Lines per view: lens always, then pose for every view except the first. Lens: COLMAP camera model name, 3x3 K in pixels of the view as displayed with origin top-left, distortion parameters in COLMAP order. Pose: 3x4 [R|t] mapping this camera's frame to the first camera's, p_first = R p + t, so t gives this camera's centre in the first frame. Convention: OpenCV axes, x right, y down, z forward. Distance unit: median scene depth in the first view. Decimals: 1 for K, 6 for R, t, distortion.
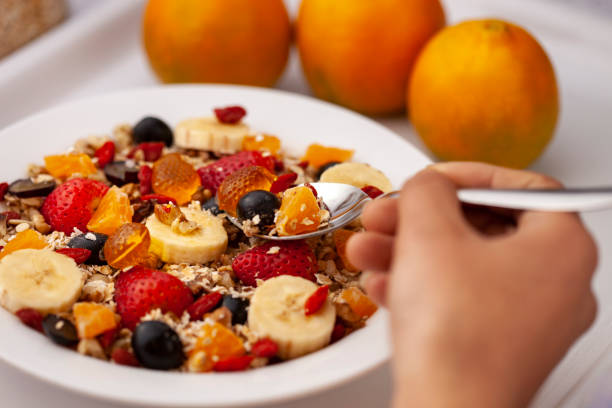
lens RADIAL K [[1949.9, 0, 306.0], [0, 1949.9, 204.0], [0, 0, 1]] dist [-0.106065, -1.519393]
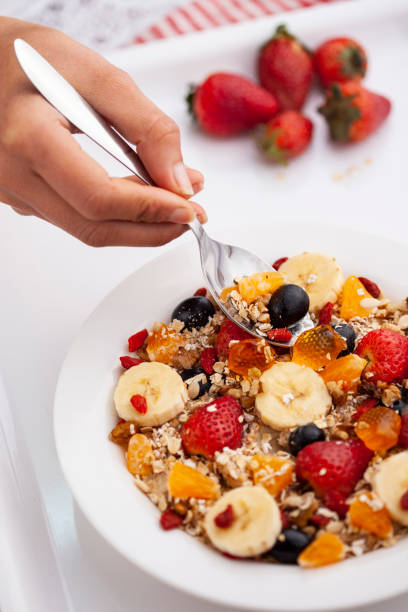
lens RADIAL K [[1949.9, 0, 204.0], [0, 1949.9, 306.0], [0, 0, 1]] dist [-0.106065, -1.519393]
pose [[-0.661571, 0.580124, -0.475163, 0.505958], [-0.398117, 0.265255, 0.878147, -1.019170], [0.635474, 0.770127, 0.055472, 0.888918]]
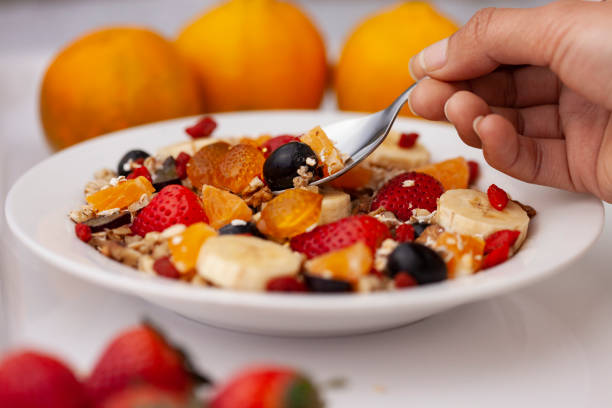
lens RADIAL K [[1949.9, 0, 306.0], [0, 1949.9, 204.0], [0, 0, 1]] dist [-0.106065, -1.519393]
pose [[0.762038, -0.231241, 0.604835, -0.638314], [0.372696, 0.920465, -0.117651, 0.128207], [-0.529524, 0.315074, 0.787612, 0.280311]]
